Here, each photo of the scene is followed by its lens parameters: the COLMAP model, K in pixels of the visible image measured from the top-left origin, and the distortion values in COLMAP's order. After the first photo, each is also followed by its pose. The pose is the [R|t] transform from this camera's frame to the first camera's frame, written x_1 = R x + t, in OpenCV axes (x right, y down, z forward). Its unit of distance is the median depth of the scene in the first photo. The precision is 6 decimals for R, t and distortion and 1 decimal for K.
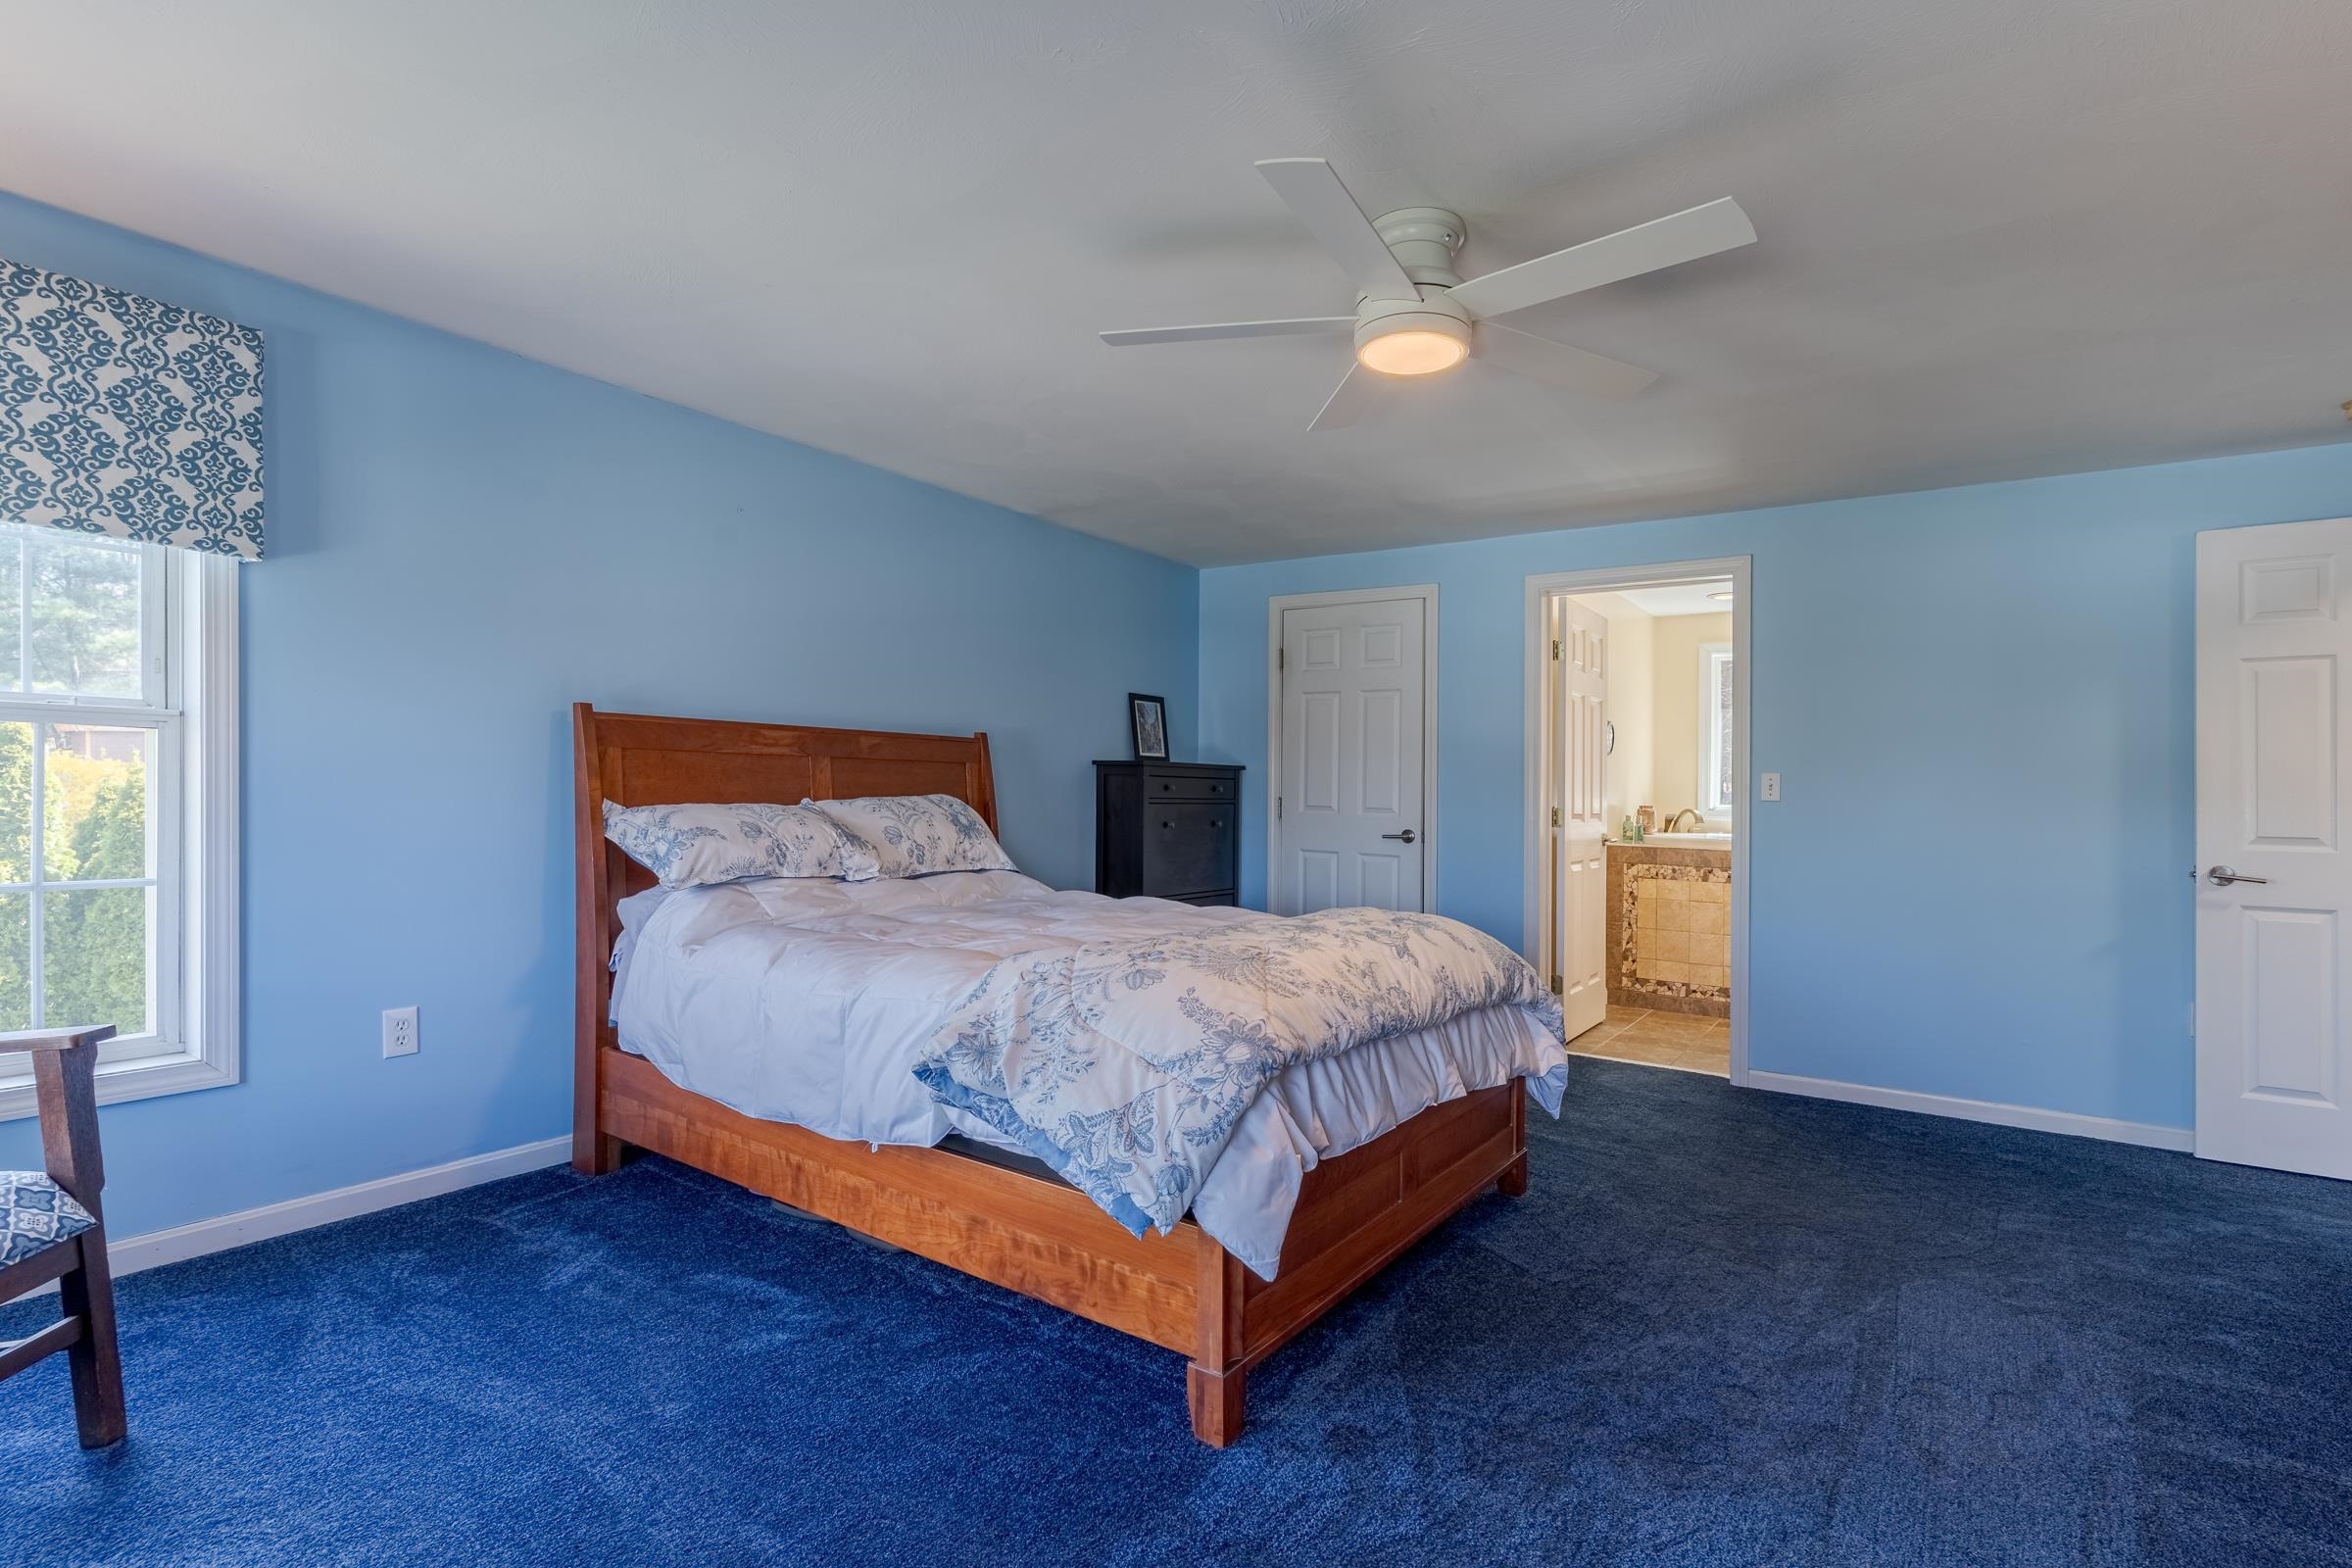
lens RADIAL K [[1113.3, 0, 1167.8], [0, 1113.3, 790.3], [0, 0, 1]] dist [-0.000156, -0.001140]
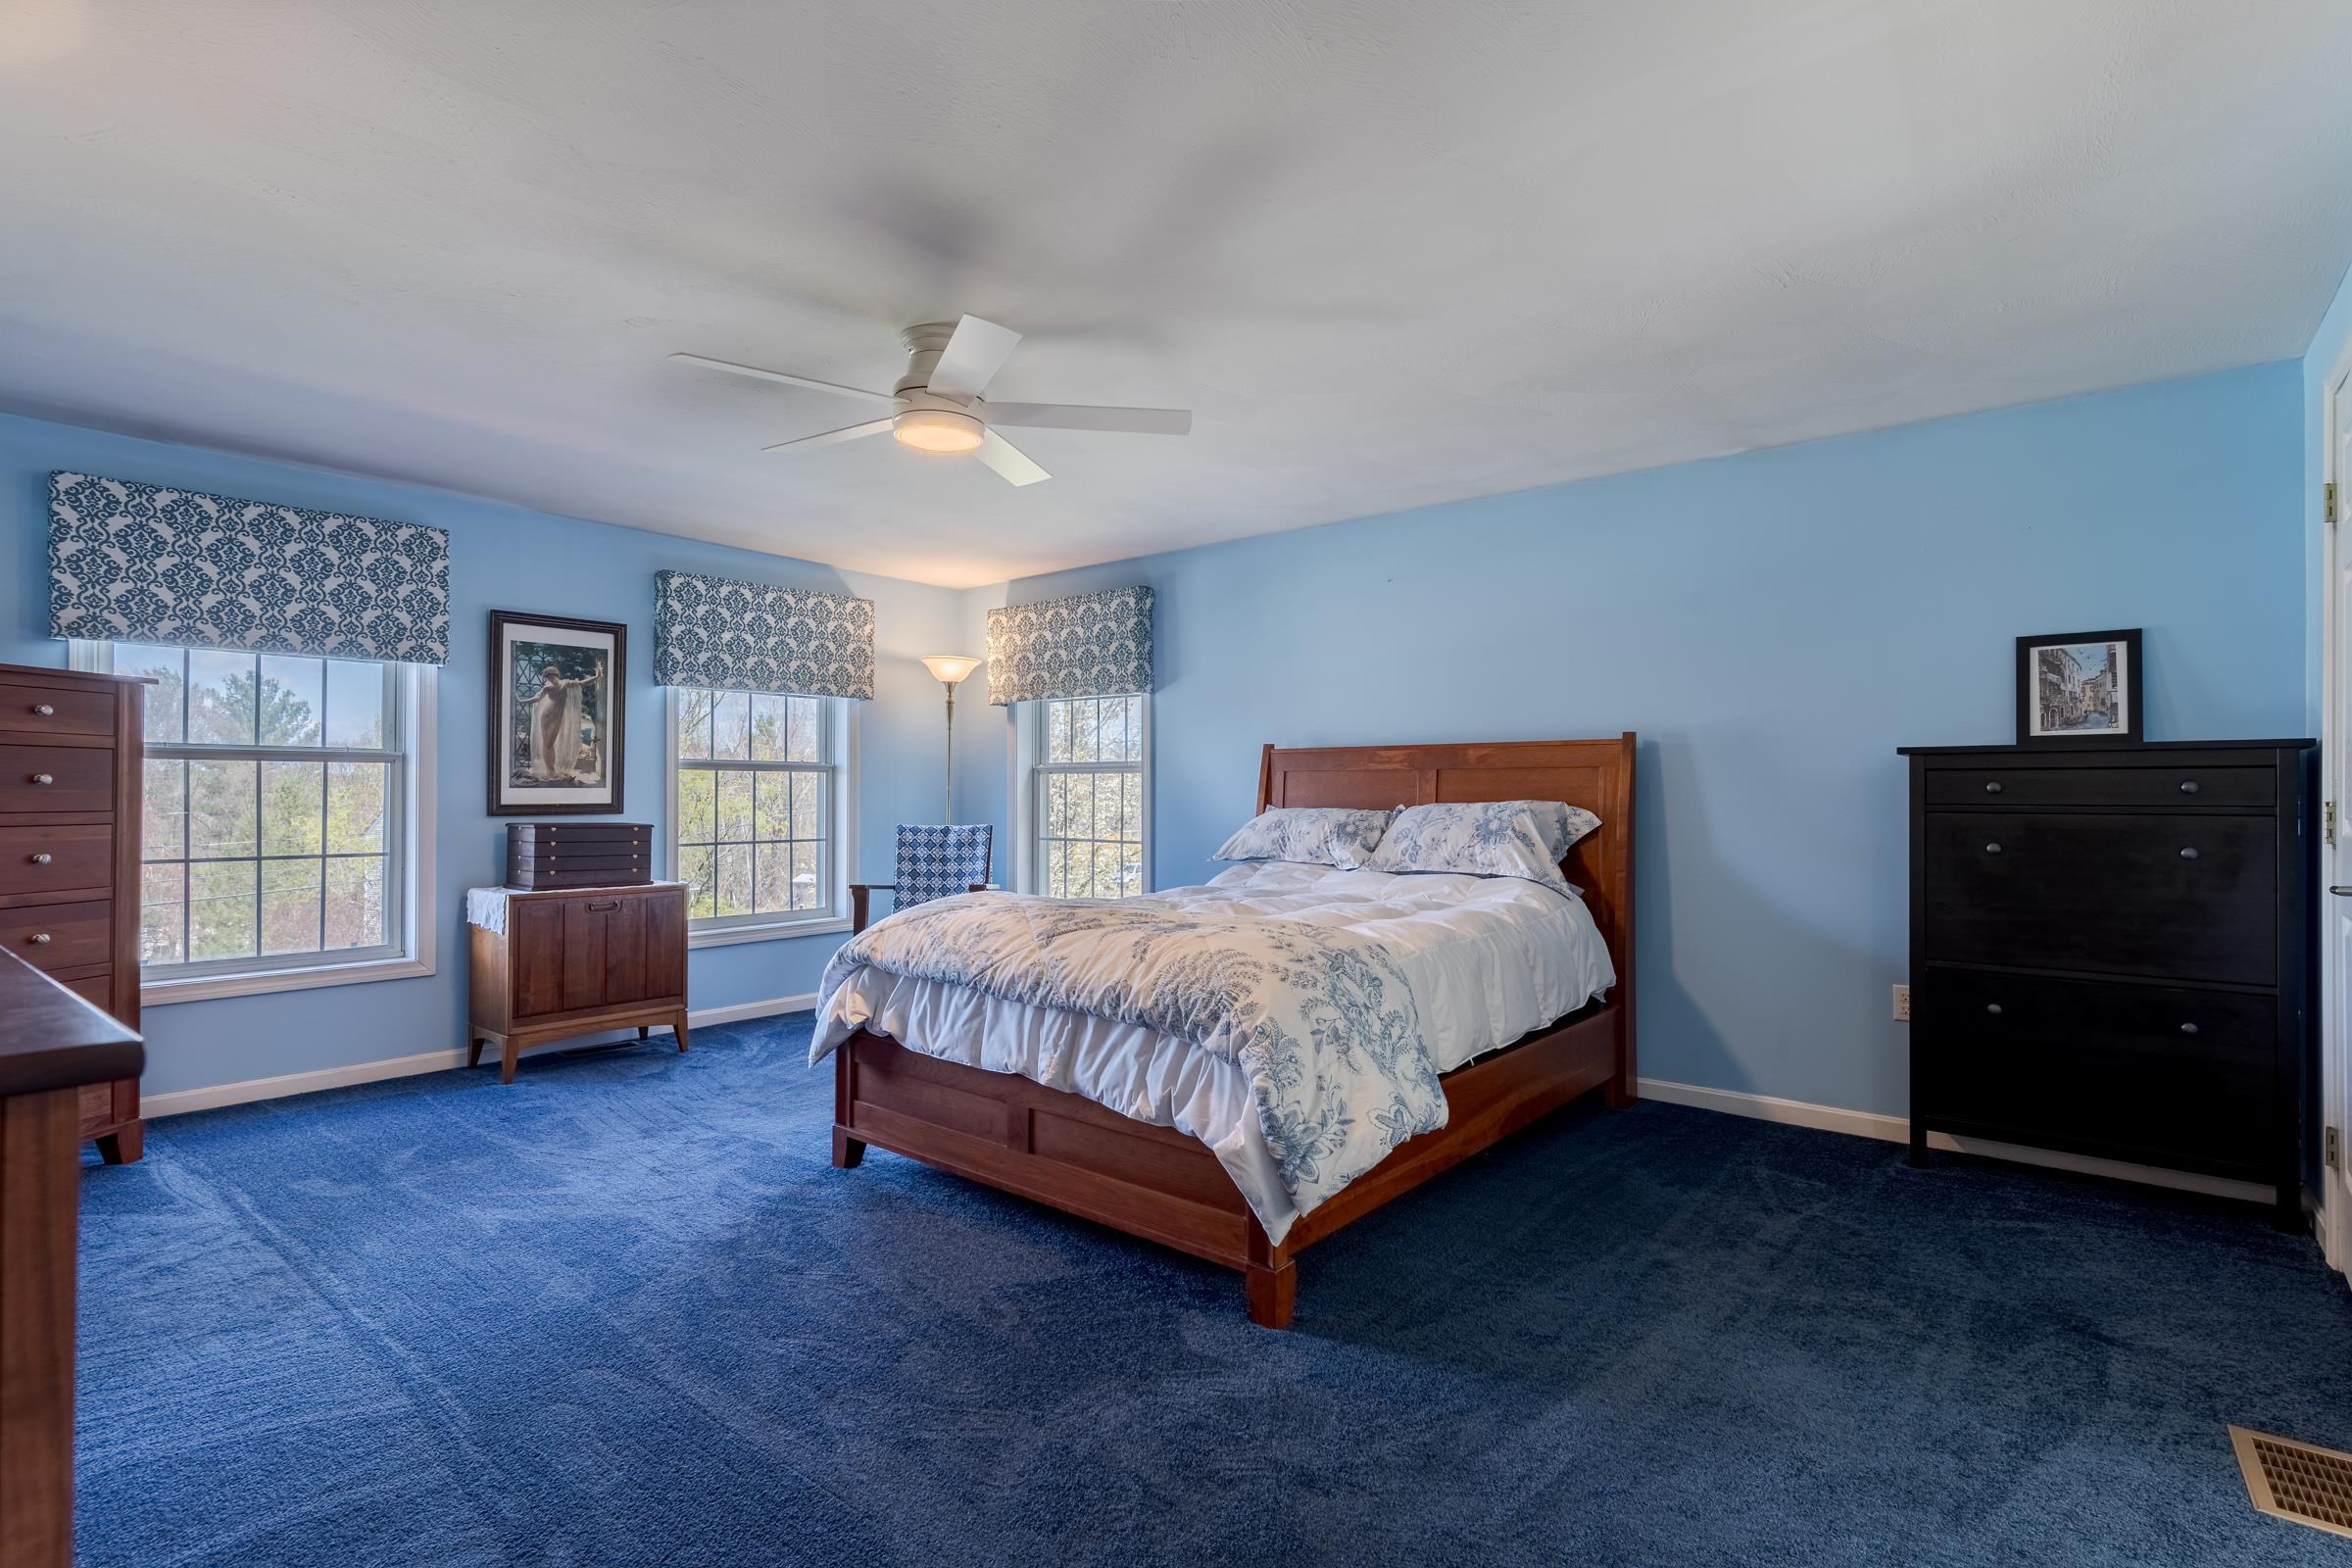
lens RADIAL K [[1113.3, 0, 1164.7], [0, 1113.3, 789.0], [0, 0, 1]] dist [-0.000156, -0.001140]
pose [[-0.046051, -0.026558, -0.998586, 0.903415], [-0.000695, 0.999647, -0.026554, 0.022794], [0.998939, -0.000528, -0.046054, 0.795256]]
